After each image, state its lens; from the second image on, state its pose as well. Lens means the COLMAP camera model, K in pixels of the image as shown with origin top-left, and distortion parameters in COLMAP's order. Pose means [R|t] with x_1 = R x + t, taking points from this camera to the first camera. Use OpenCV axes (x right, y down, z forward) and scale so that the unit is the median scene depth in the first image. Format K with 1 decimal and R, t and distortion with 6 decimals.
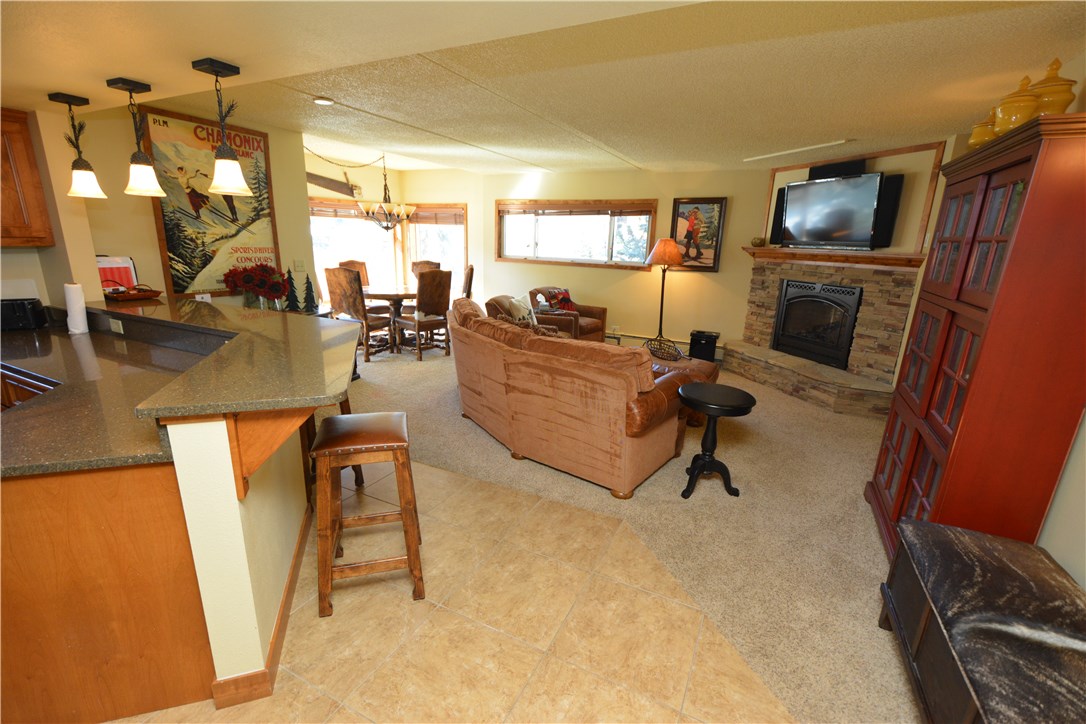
lens RADIAL K [[476.3, 0, 541.3], [0, 476.3, 369.6], [0, 0, 1]] dist [0.007744, -0.007136]
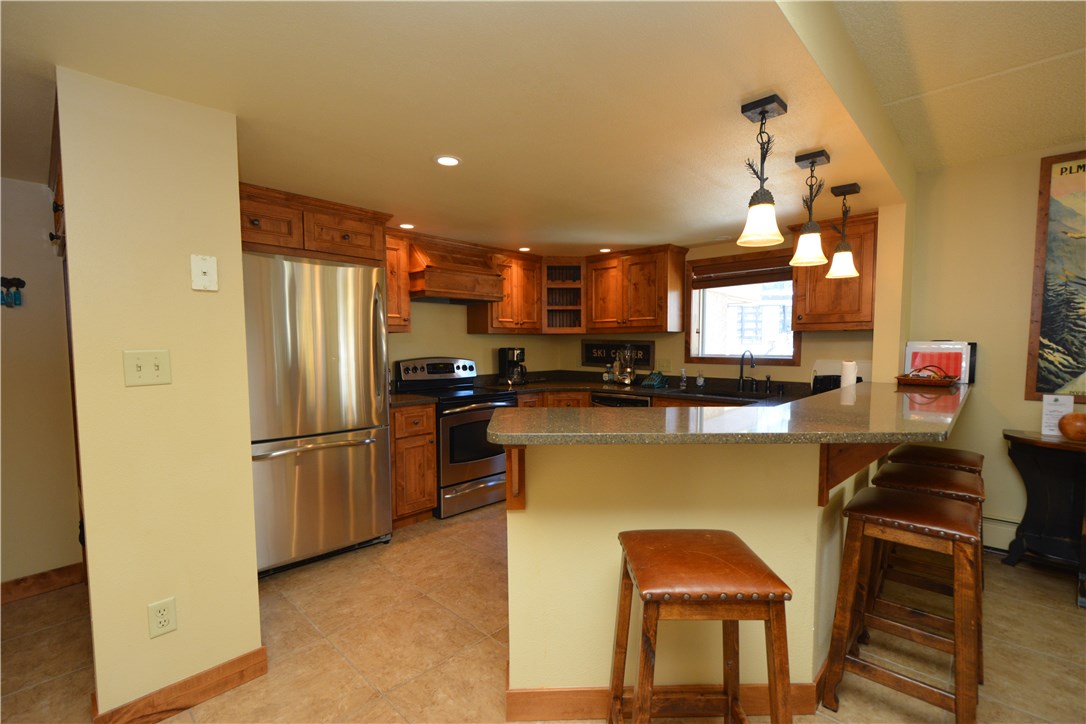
lens RADIAL K [[476.3, 0, 543.2], [0, 476.3, 372.2], [0, 0, 1]] dist [0.007744, -0.007136]
pose [[-0.284929, 0.026980, -0.958169, 0.141928], [-0.260587, 0.959777, 0.104516, -0.061232], [0.922448, 0.279466, -0.266438, 0.442264]]
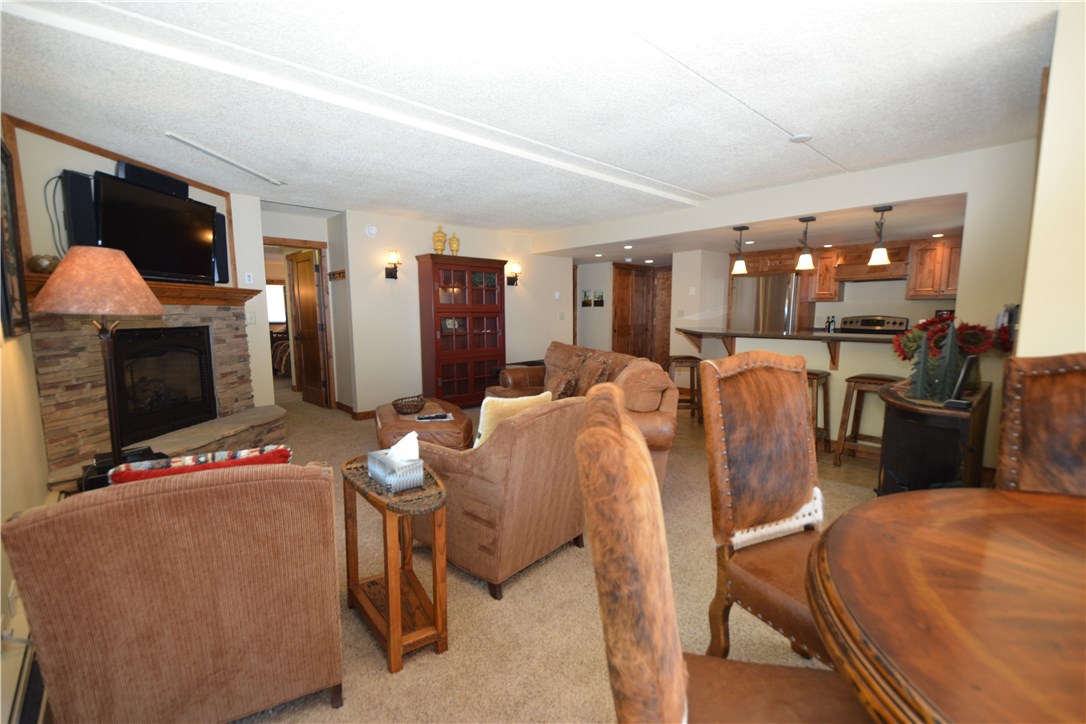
lens RADIAL K [[476.3, 0, 542.2], [0, 476.3, 372.8], [0, 0, 1]] dist [0.007744, -0.007136]
pose [[-0.933304, -0.070696, 0.352059, -0.290143], [0.072182, 0.923479, 0.376797, -0.432612], [-0.351757, 0.377078, -0.856784, 1.786137]]
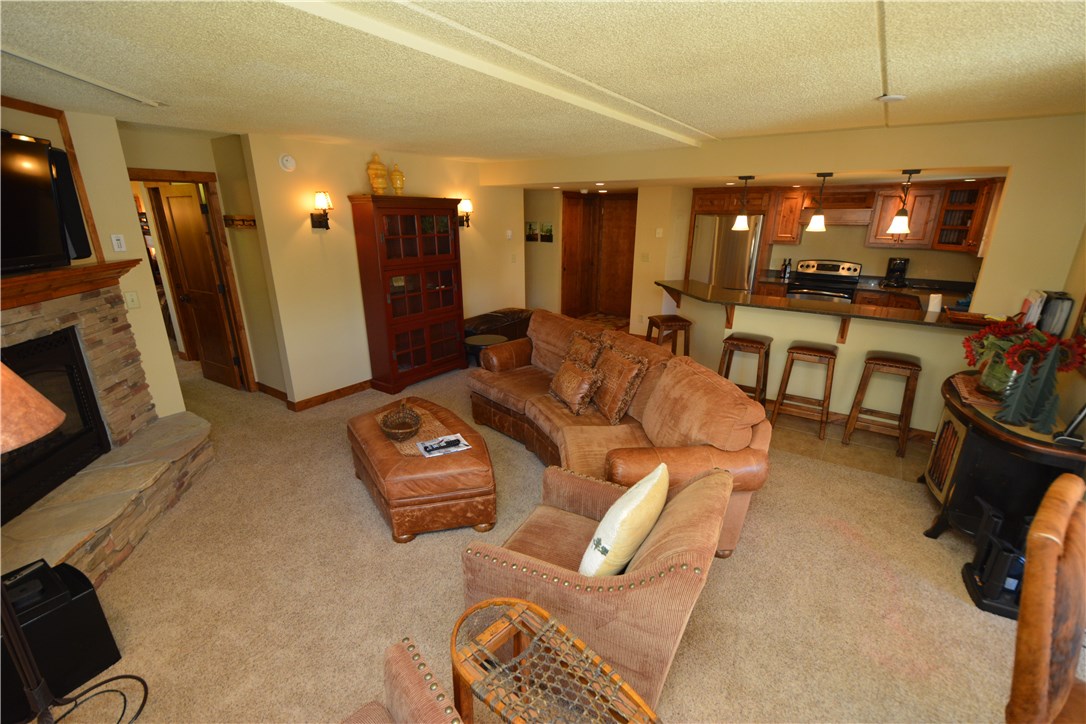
lens RADIAL K [[476.3, 0, 539.3], [0, 476.3, 372.5], [0, 0, 1]] dist [0.007744, -0.007136]
pose [[-0.988820, -0.077225, 0.127561, -0.018785], [0.007514, 0.828556, 0.559856, -0.520389], [-0.148927, 0.554555, -0.818712, 1.627291]]
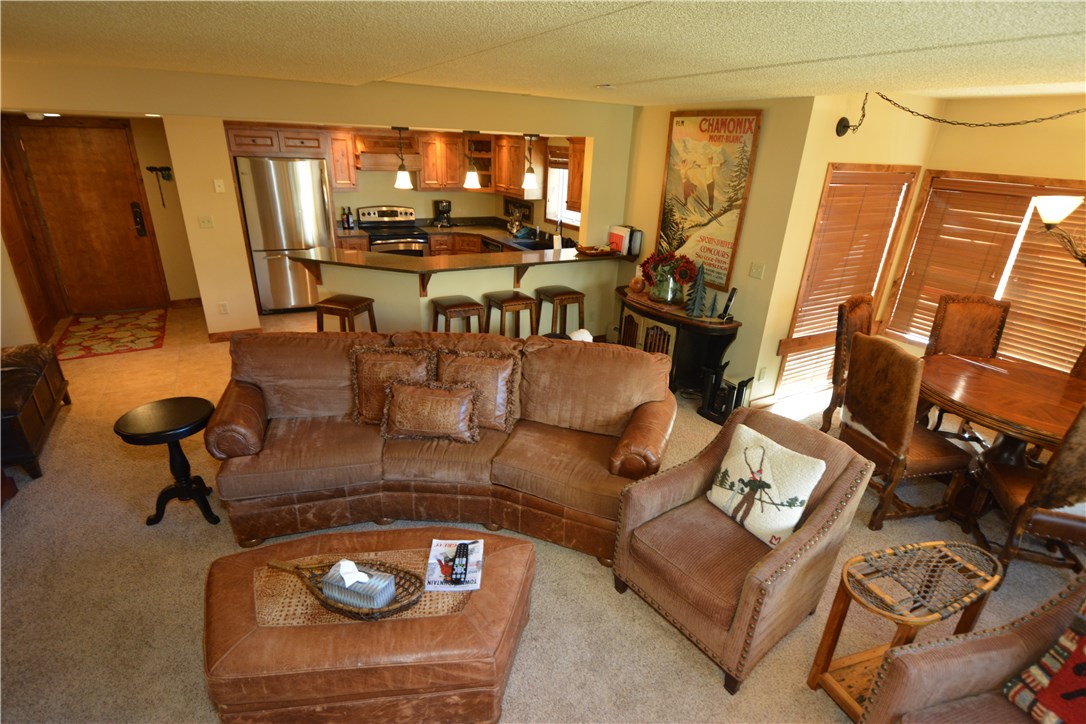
lens RADIAL K [[533.9, 0, 541.6], [0, 533.9, 377.0], [0, 0, 1]] dist [0.002679, -0.009783]
pose [[-0.550770, 0.282284, -0.785473, 0.514417], [-0.277507, 0.825604, 0.491293, -0.472189], [0.787173, 0.488564, -0.376382, 1.308140]]
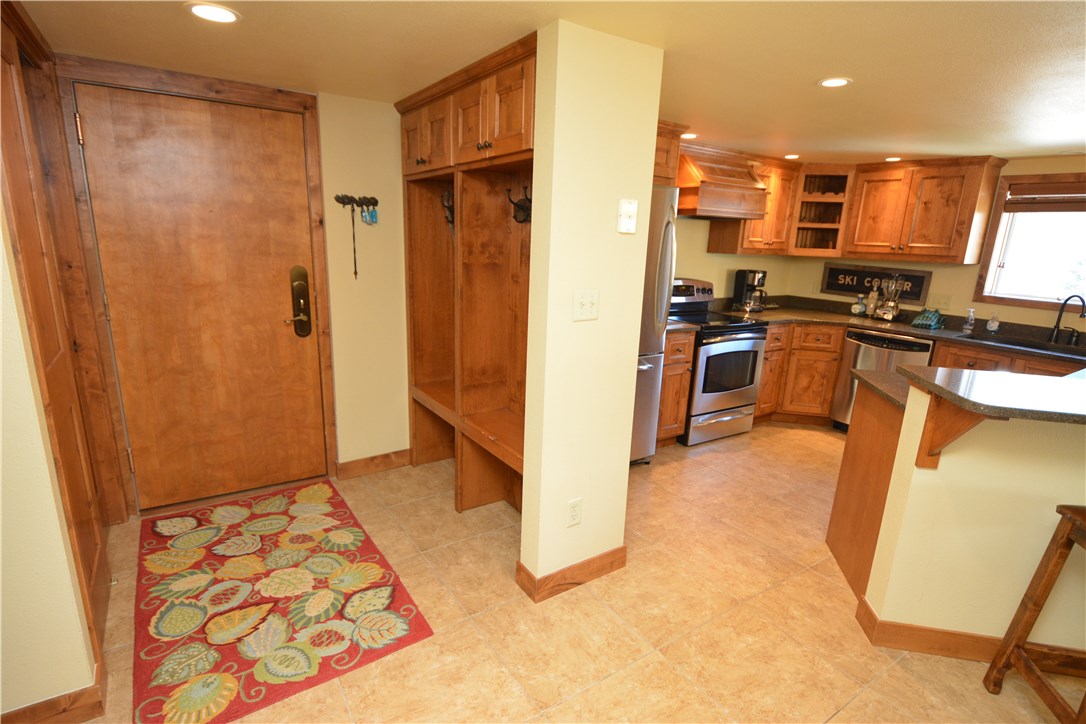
lens RADIAL K [[533.9, 0, 540.8], [0, 533.9, 373.6], [0, 0, 1]] dist [0.002679, -0.009783]
pose [[-0.489936, 0.166104, -0.855787, 0.308919], [-0.285462, 0.896987, 0.337527, -0.037512], [0.823695, 0.409662, -0.392050, 0.227555]]
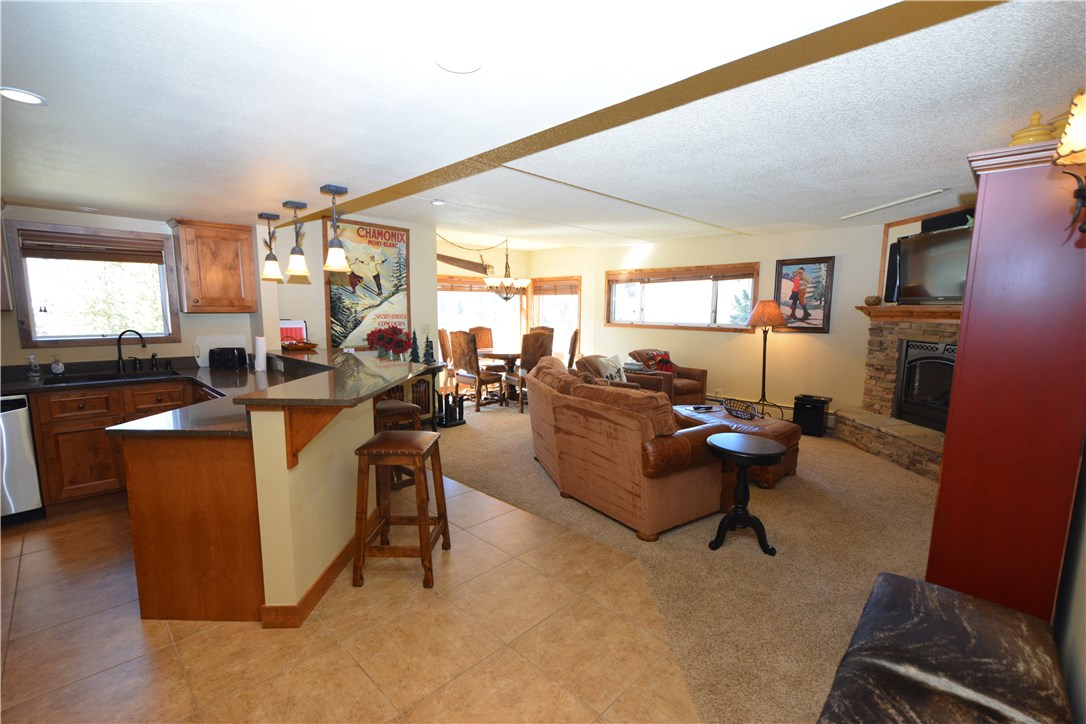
lens RADIAL K [[476.3, 0, 541.2], [0, 476.3, 368.8], [0, 0, 1]] dist [0.007744, -0.007136]
pose [[0.949919, 0.016604, -0.312054, 0.187937], [-0.062621, 0.988447, -0.138029, 0.041918], [0.306157, 0.150657, 0.939984, -0.061182]]
